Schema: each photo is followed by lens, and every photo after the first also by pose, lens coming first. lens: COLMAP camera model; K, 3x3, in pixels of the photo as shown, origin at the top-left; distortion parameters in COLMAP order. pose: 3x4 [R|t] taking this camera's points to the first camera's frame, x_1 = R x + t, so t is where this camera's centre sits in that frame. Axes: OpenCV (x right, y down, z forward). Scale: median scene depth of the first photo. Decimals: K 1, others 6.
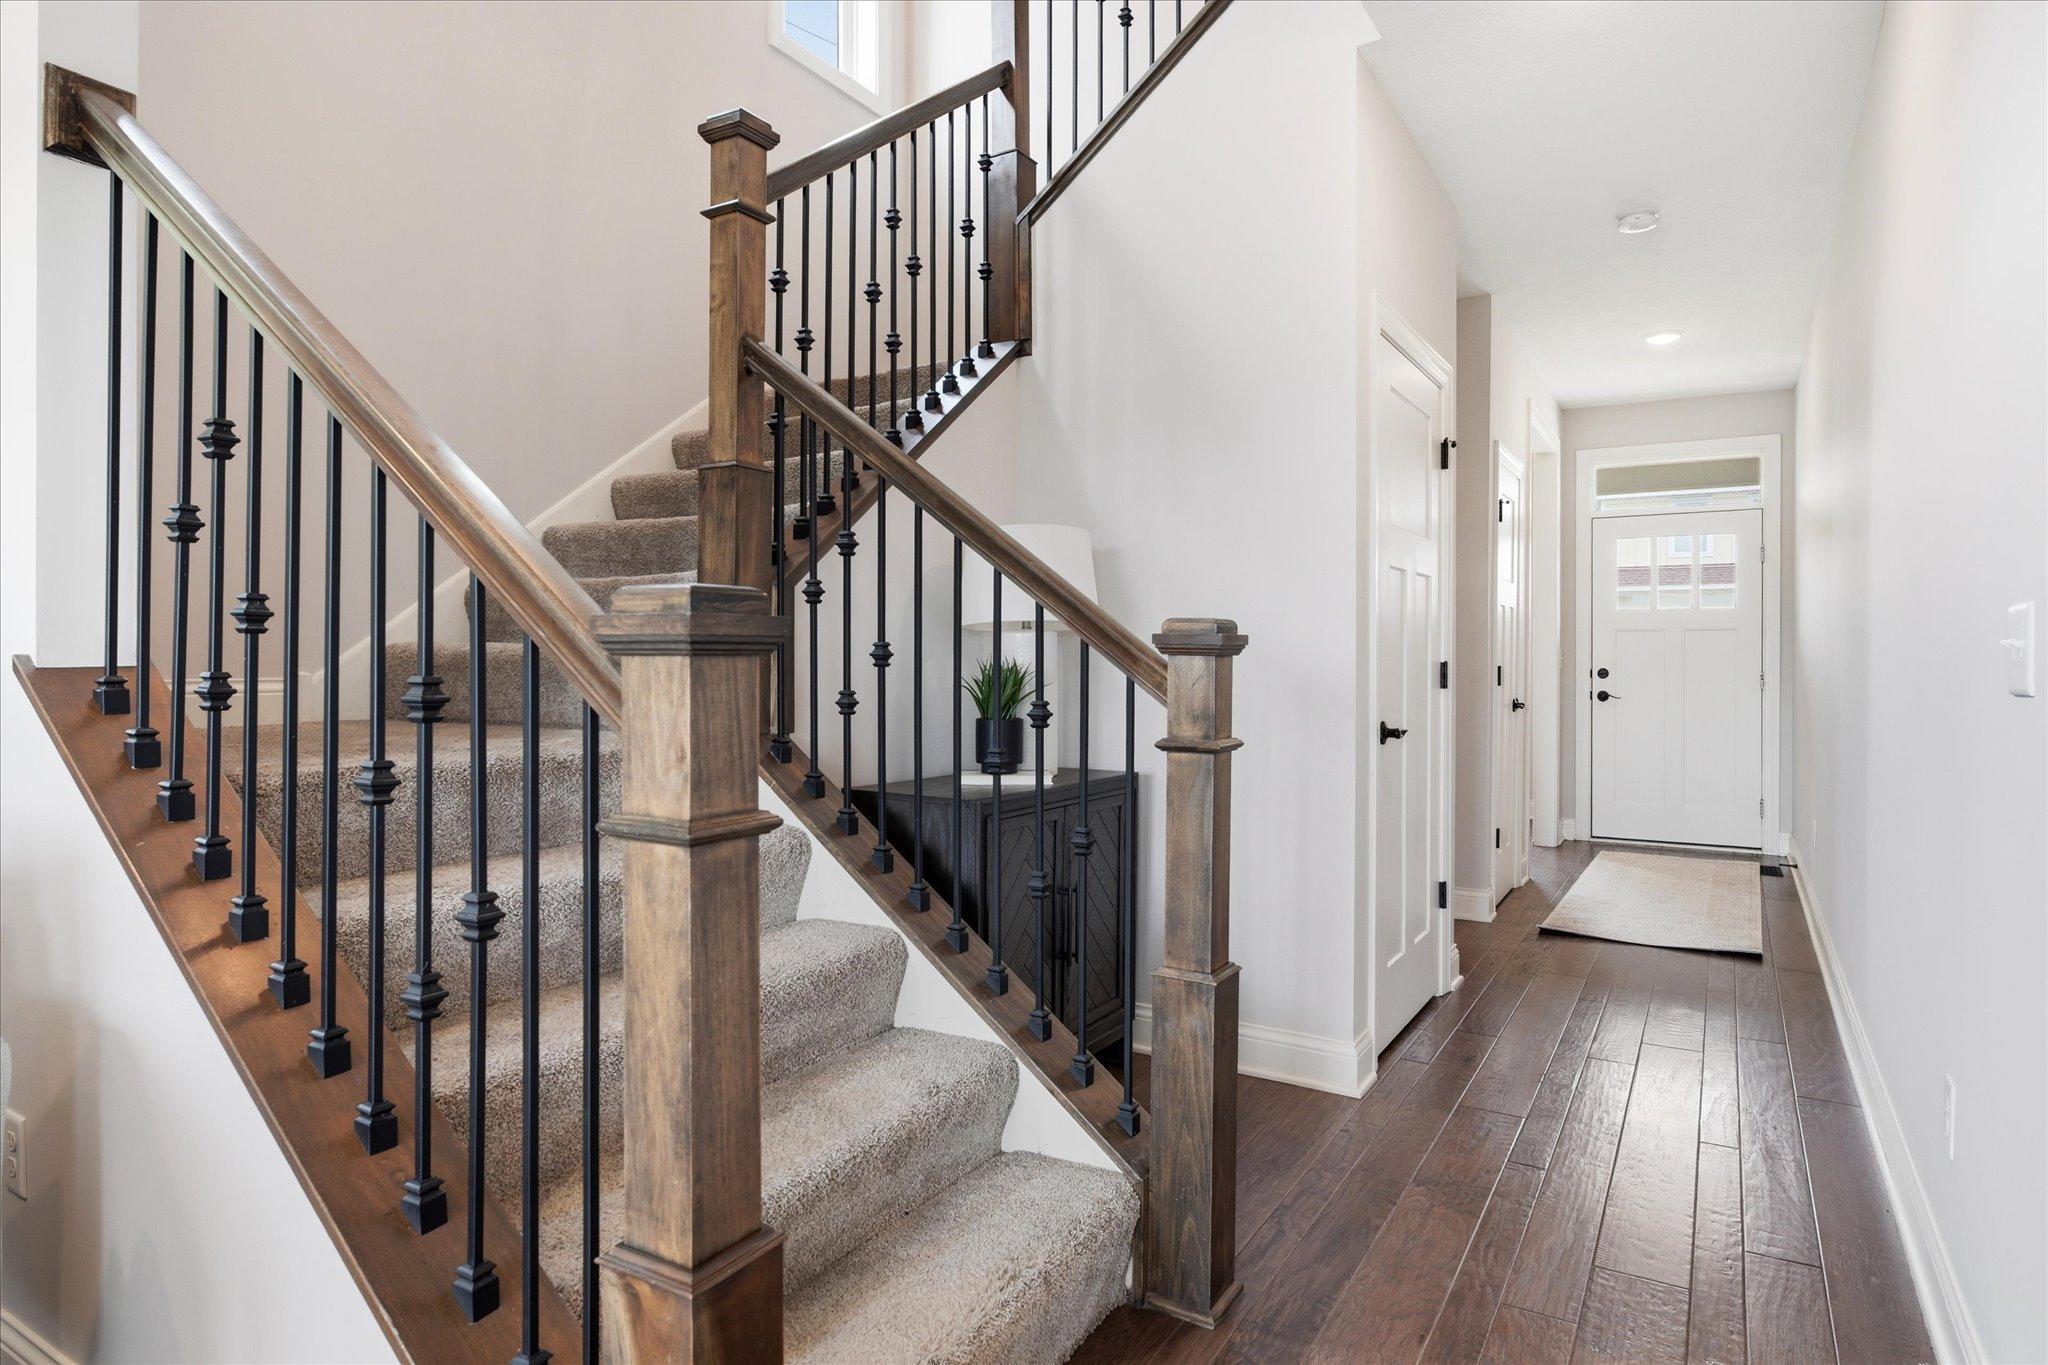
lens RADIAL K [[1158.8, 0, 1009.8], [0, 1158.8, 668.6], [0, 0, 1]] dist [-0.003296, 0.000571]
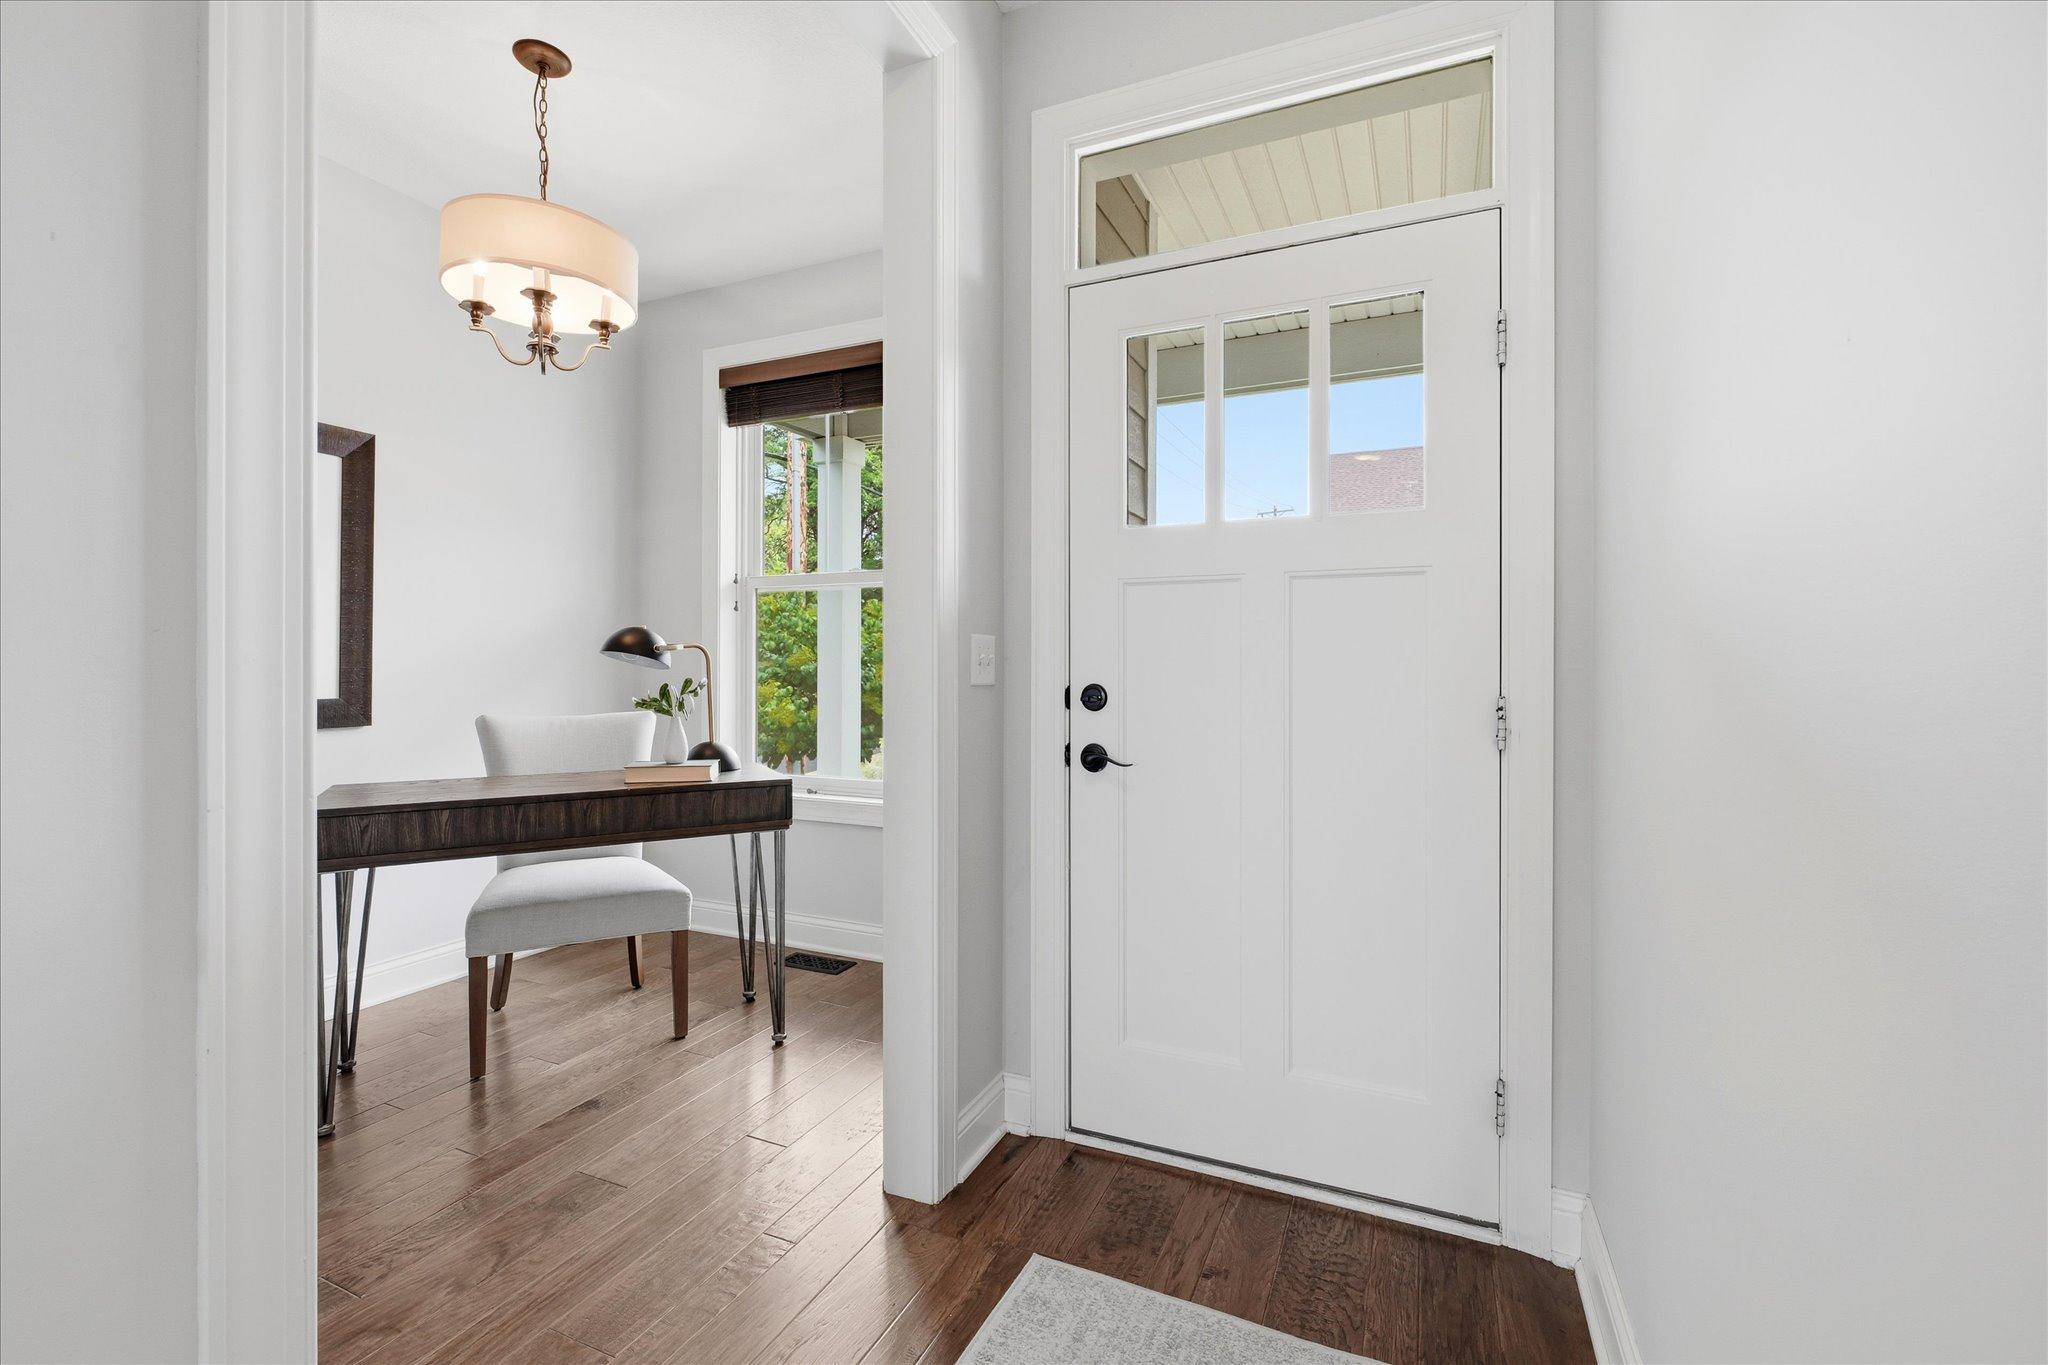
lens RADIAL K [[884.3, 0, 1027.7], [0, 884.3, 682.1], [0, 0, 1]] dist [0.009925, 0.000226]
pose [[0.987852, -0.002294, 0.155382, 0.543714], [0.001828, 0.999993, 0.003141, -0.002644], [-0.155388, -0.002818, 0.987849, 0.873939]]
